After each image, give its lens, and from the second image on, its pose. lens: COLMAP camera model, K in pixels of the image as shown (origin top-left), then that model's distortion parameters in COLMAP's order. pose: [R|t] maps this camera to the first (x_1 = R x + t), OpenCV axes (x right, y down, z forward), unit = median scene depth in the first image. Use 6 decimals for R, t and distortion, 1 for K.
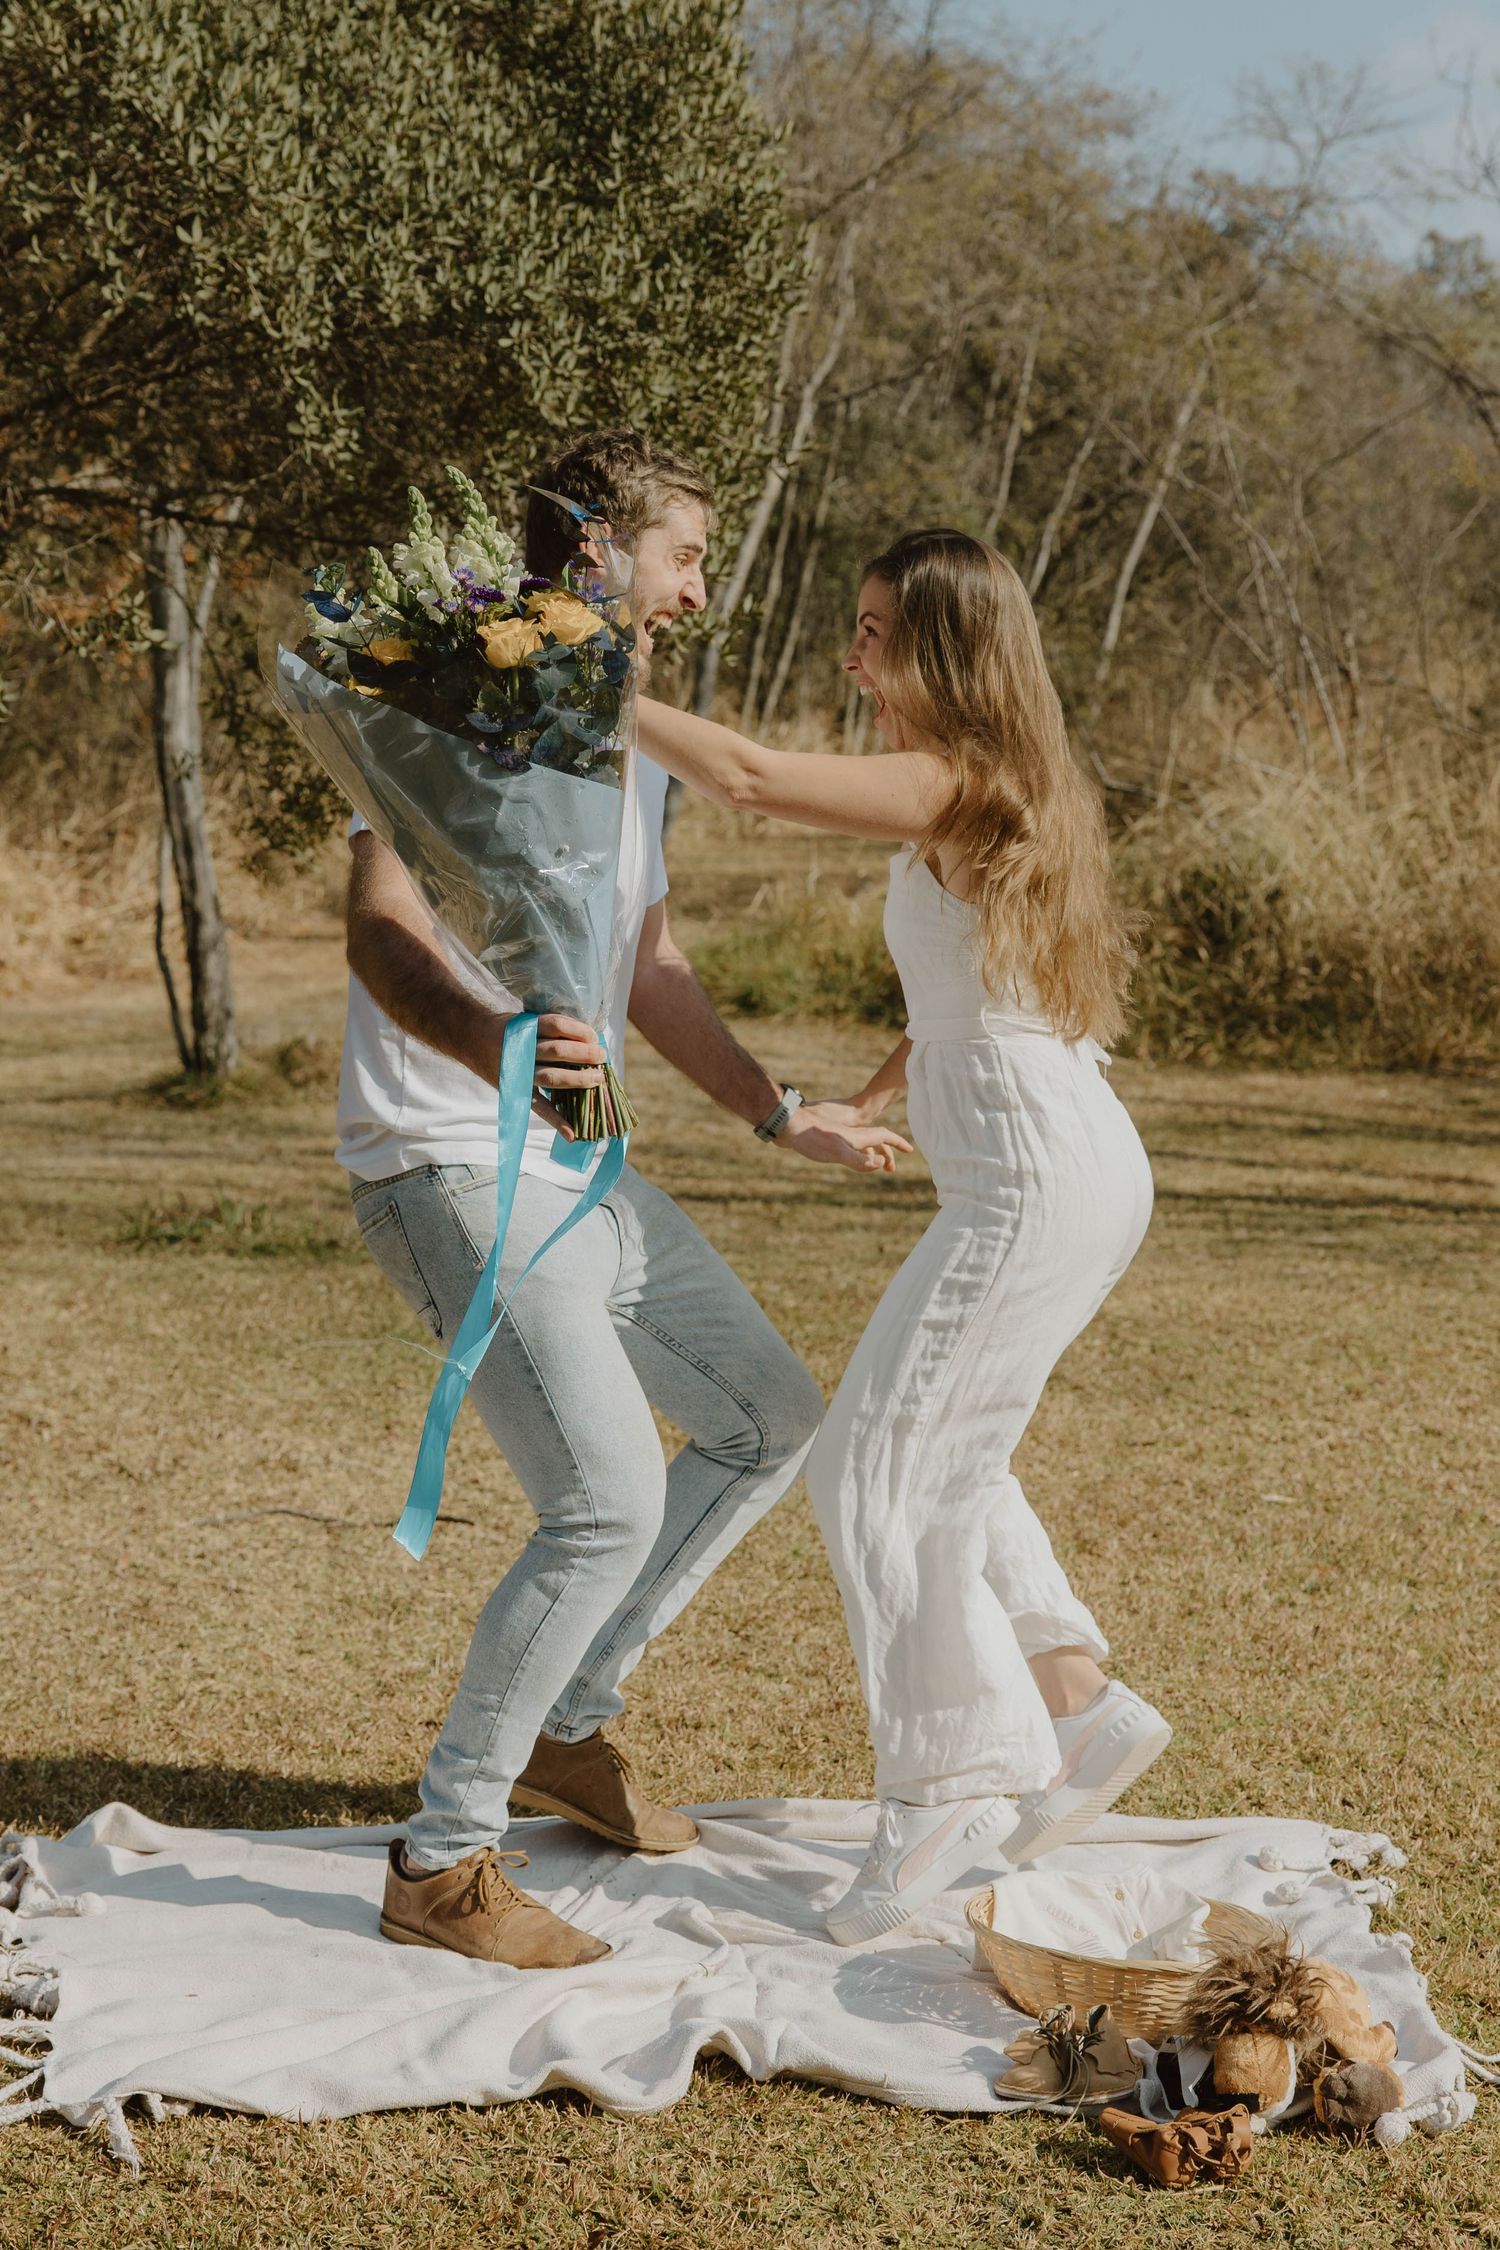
lens RADIAL K [[4069.2, 0, 678.3], [0, 4069.2, 1096.0], [0, 0, 1]] dist [0.036392, -0.051559]
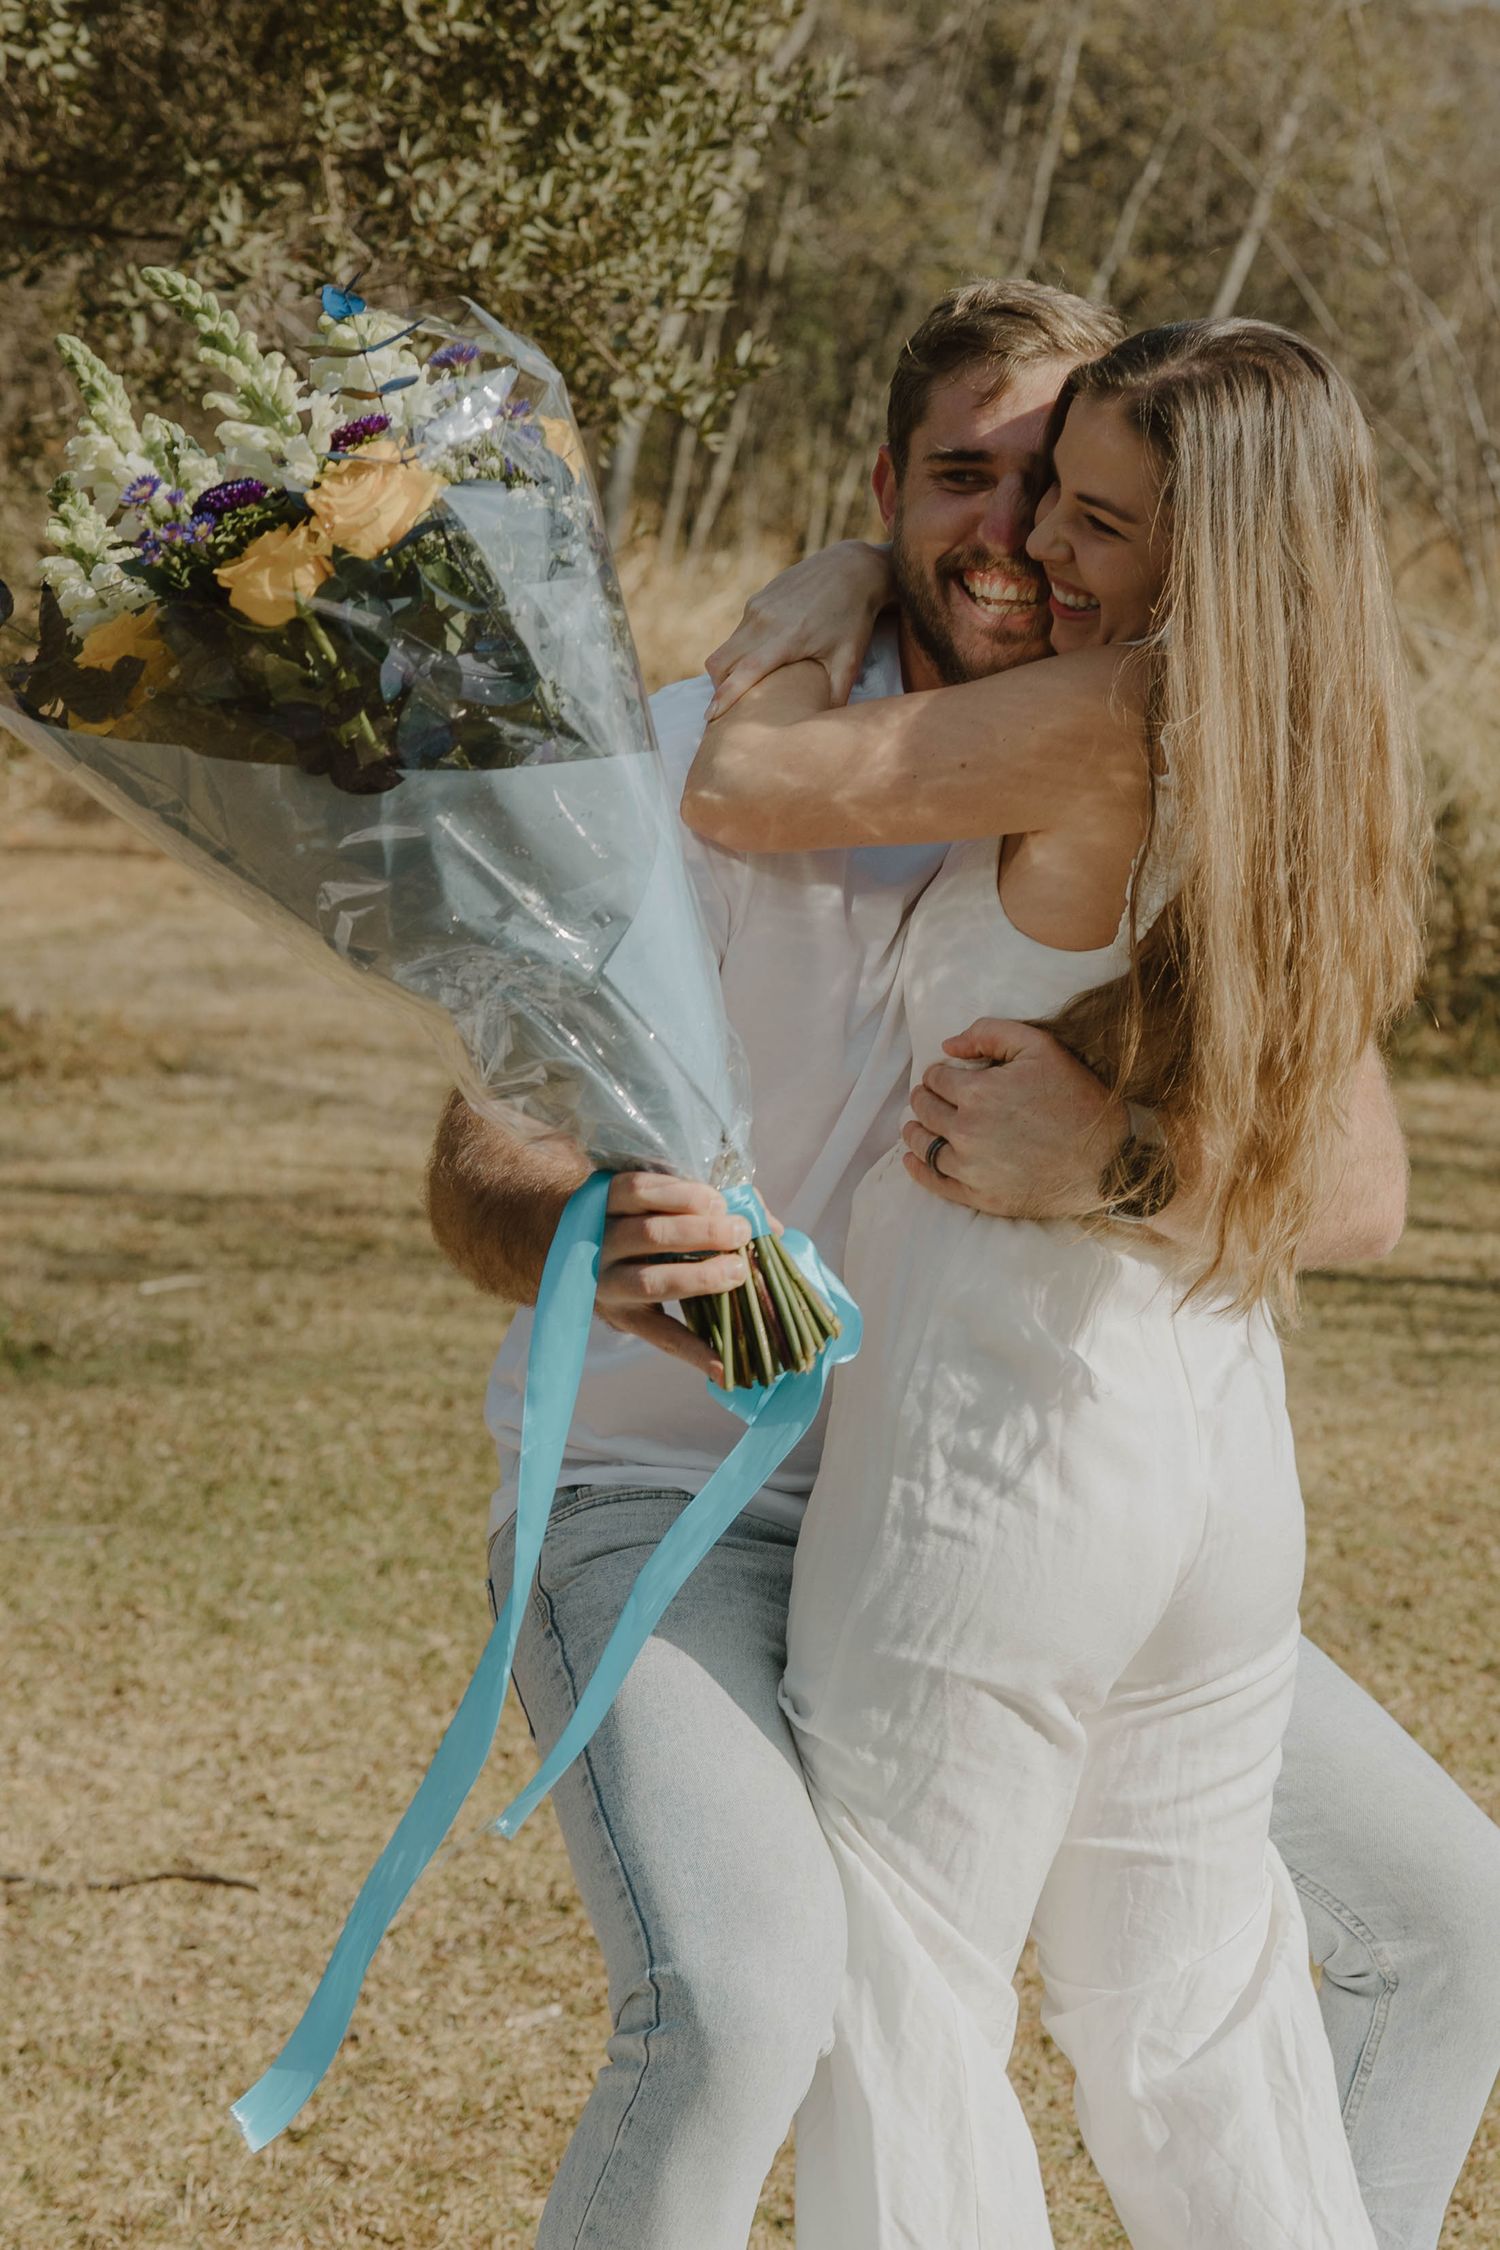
lens RADIAL K [[4342.3, 0, 826.0], [0, 4342.3, 967.7], [0, 0, 1]] dist [0.023066, -0.037046]
pose [[0.996781, 0.016607, 0.078433, -0.019559], [-0.016785, 0.999858, 0.001609, -0.030913], [-0.078395, -0.002920, 0.996918, 0.360803]]
